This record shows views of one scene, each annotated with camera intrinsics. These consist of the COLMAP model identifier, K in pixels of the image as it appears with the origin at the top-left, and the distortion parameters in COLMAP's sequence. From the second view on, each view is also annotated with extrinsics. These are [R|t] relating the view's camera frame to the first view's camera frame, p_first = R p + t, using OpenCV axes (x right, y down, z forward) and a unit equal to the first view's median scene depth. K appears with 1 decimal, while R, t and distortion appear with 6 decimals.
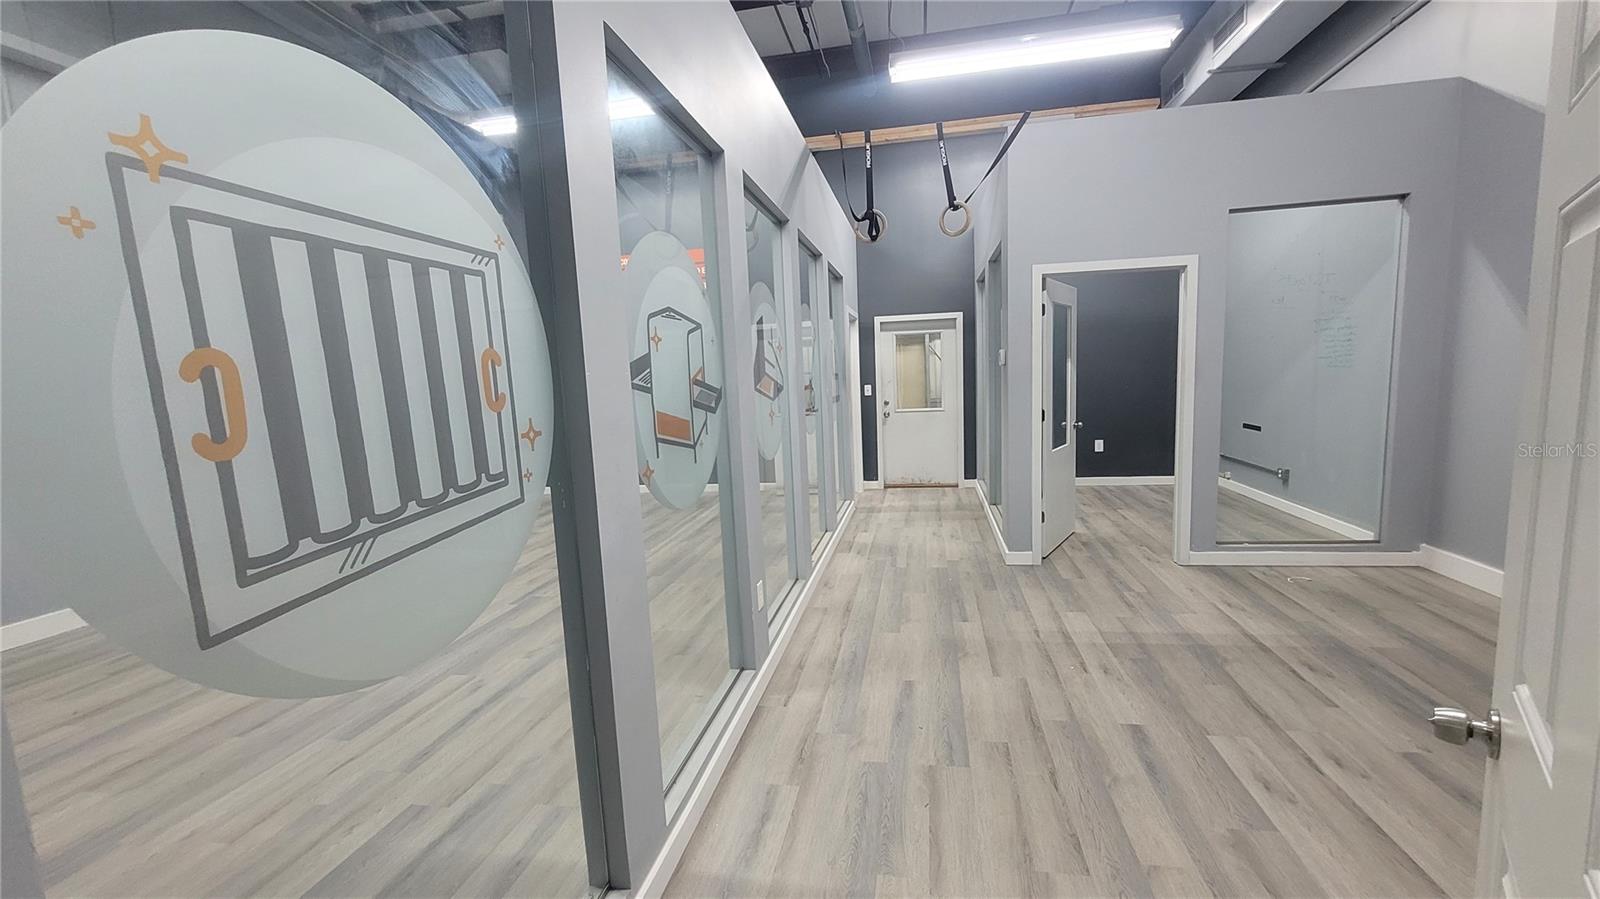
lens RADIAL K [[651.4, 0, 811.6], [0, 651.4, 459.0], [0, 0, 1]] dist [0.000224, -0.000207]
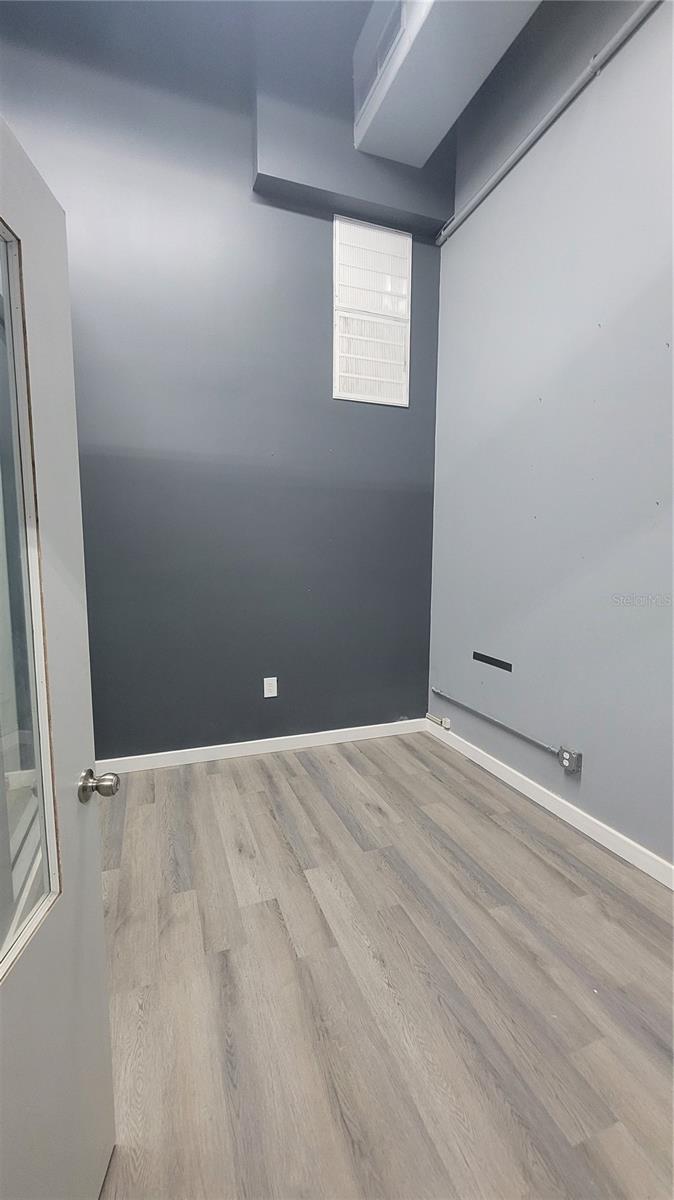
lens RADIAL K [[488.5, 0, 331.5], [0, 488.5, 605.0], [0, 0, 1]] dist [0.000224, -0.000207]
pose [[0.864657, -0.008913, 0.502283, 0.443772], [0.024194, 0.999421, -0.023913, -0.140219], [-0.501779, 0.032829, 0.864372, 0.973631]]
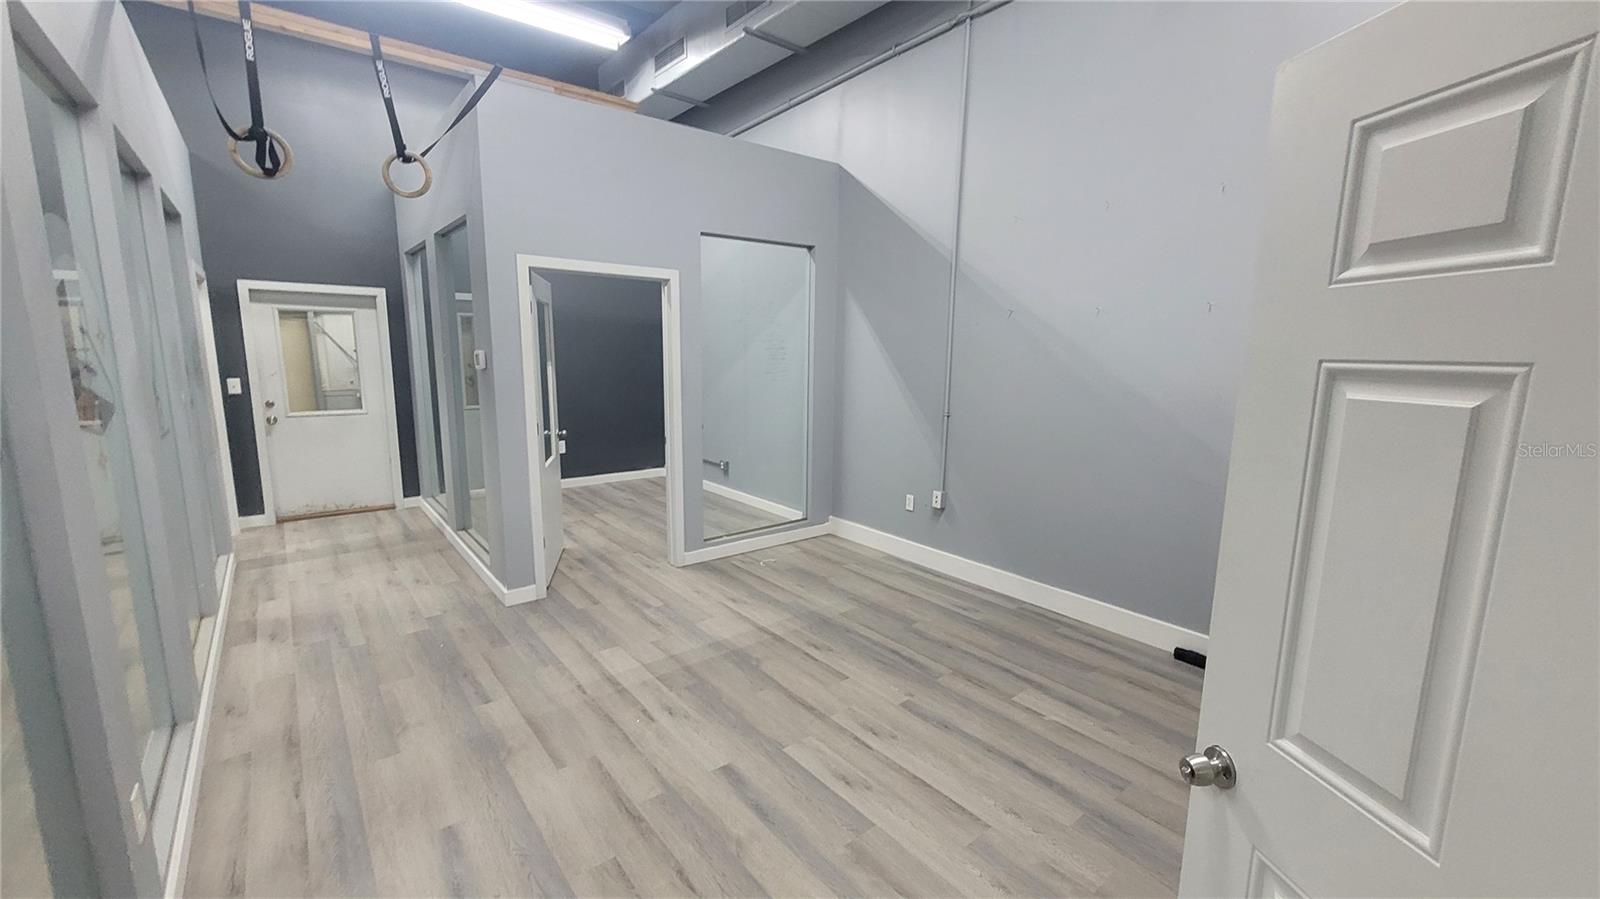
lens RADIAL K [[651.4, 0, 811.6], [0, 651.4, 459.0], [0, 0, 1]] dist [0.000224, -0.000207]
pose [[0.654068, -0.075077, 0.752701, -0.067073], [0.055354, 0.997145, 0.051358, -0.052949], [-0.754408, 0.008074, 0.656356, 0.155569]]
